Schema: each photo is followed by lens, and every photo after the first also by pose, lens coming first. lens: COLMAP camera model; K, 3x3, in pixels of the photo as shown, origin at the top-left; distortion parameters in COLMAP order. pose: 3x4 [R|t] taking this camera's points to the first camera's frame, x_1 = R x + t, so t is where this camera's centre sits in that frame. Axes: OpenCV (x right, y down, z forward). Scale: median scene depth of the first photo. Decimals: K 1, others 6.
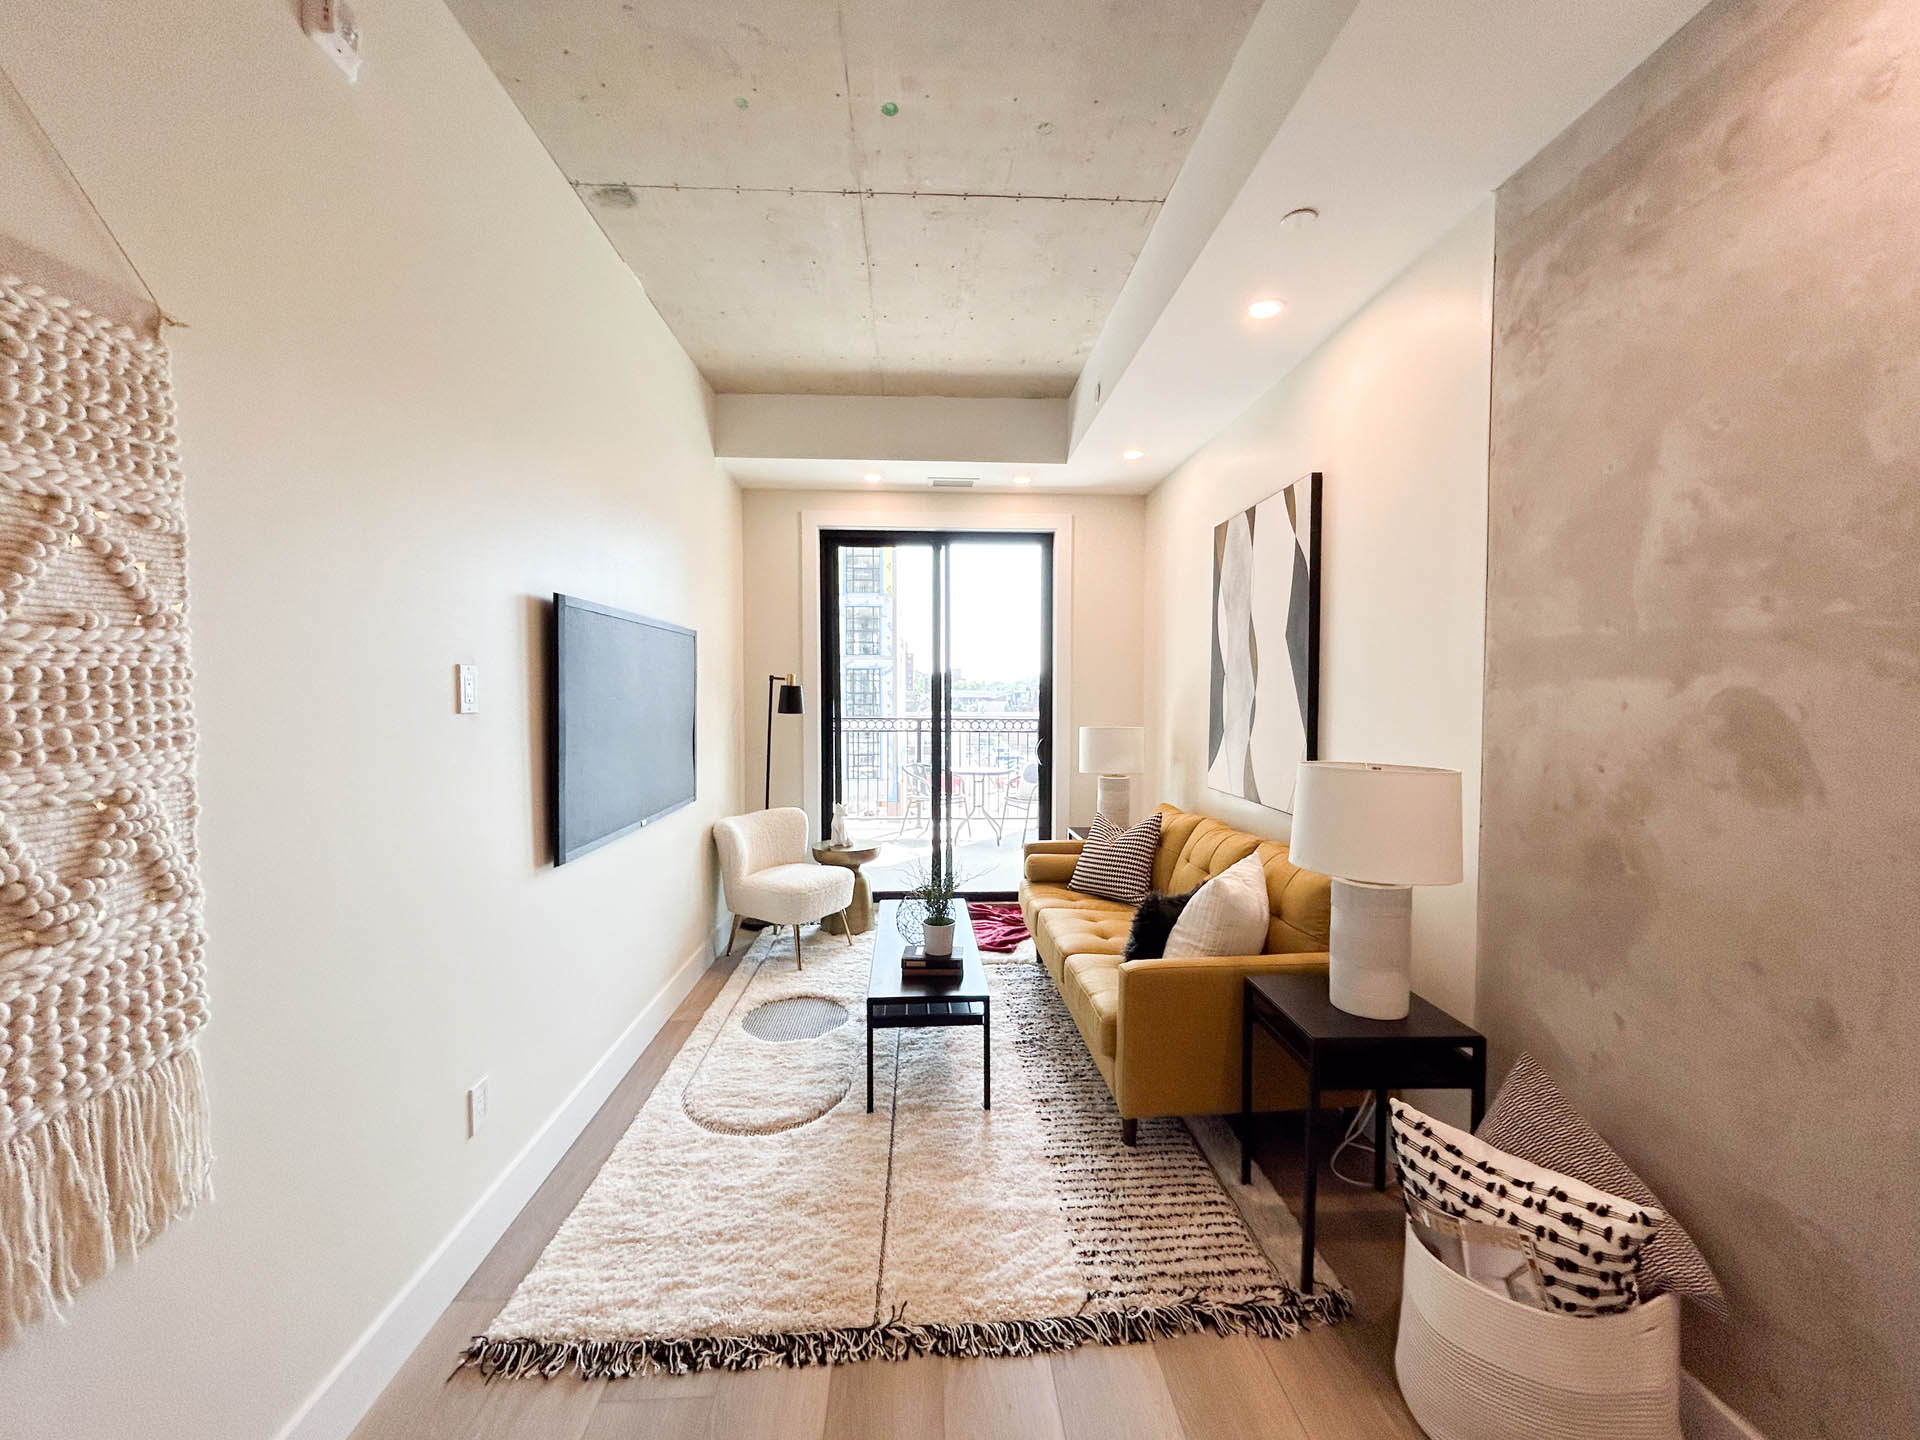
lens RADIAL K [[782.2, 0, 957.3], [0, 782.2, 720.9], [0, 0, 1]] dist [-0.003772, 0.002566]
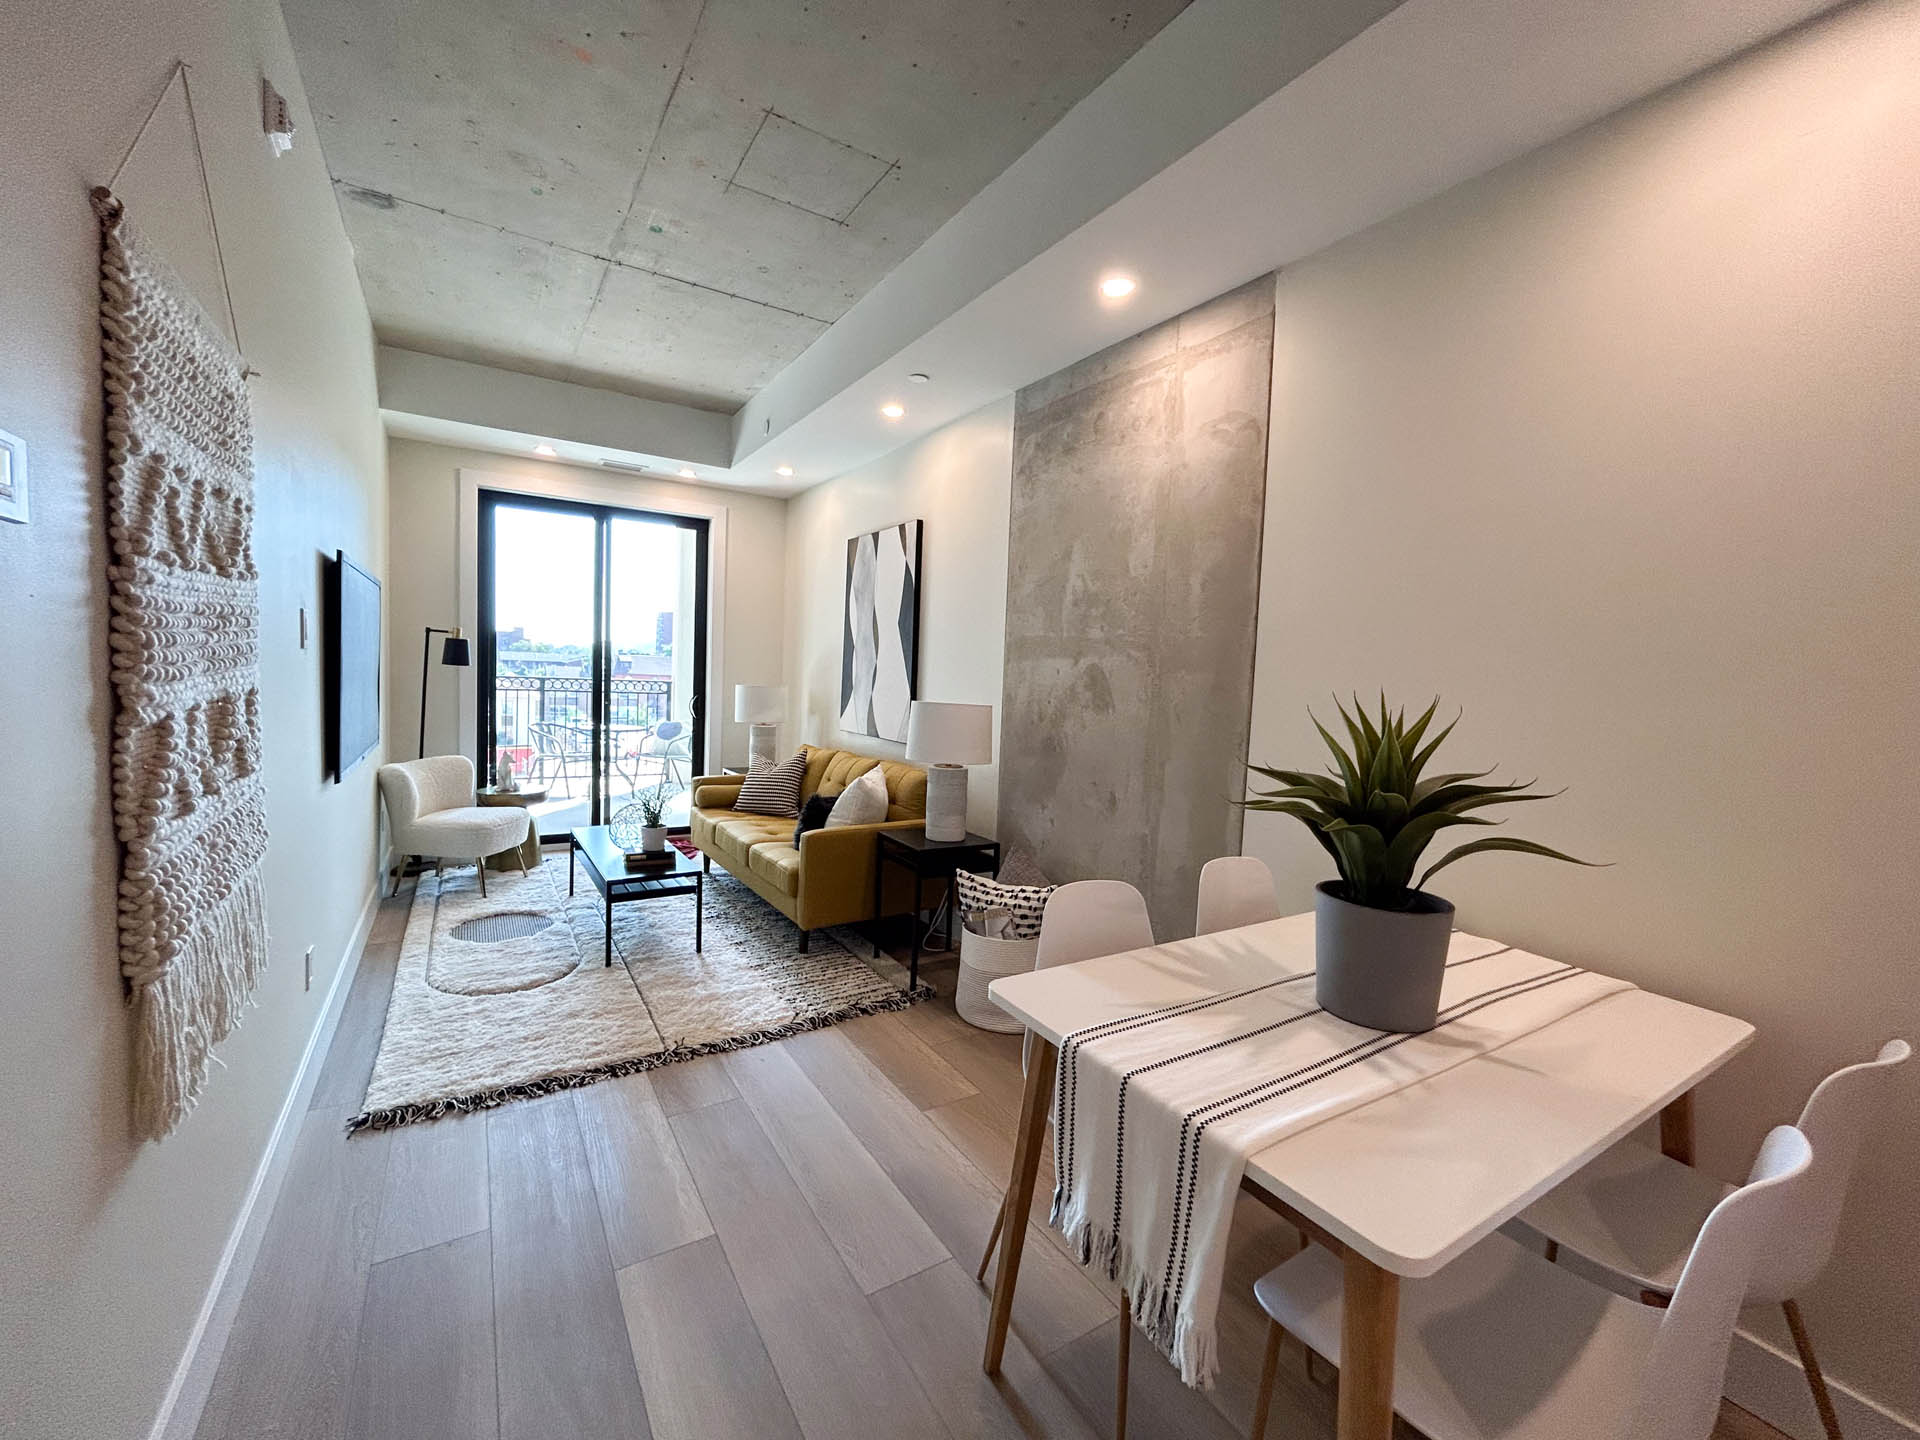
lens RADIAL K [[782.2, 0, 960.4], [0, 782.2, 713.6], [0, 0, 1]] dist [-0.003772, 0.002566]
pose [[0.869401, 0.008263, 0.494039, -0.279519], [-0.021164, 0.999565, 0.020525, 0.038618], [-0.493654, -0.028301, 0.869198, -0.477611]]
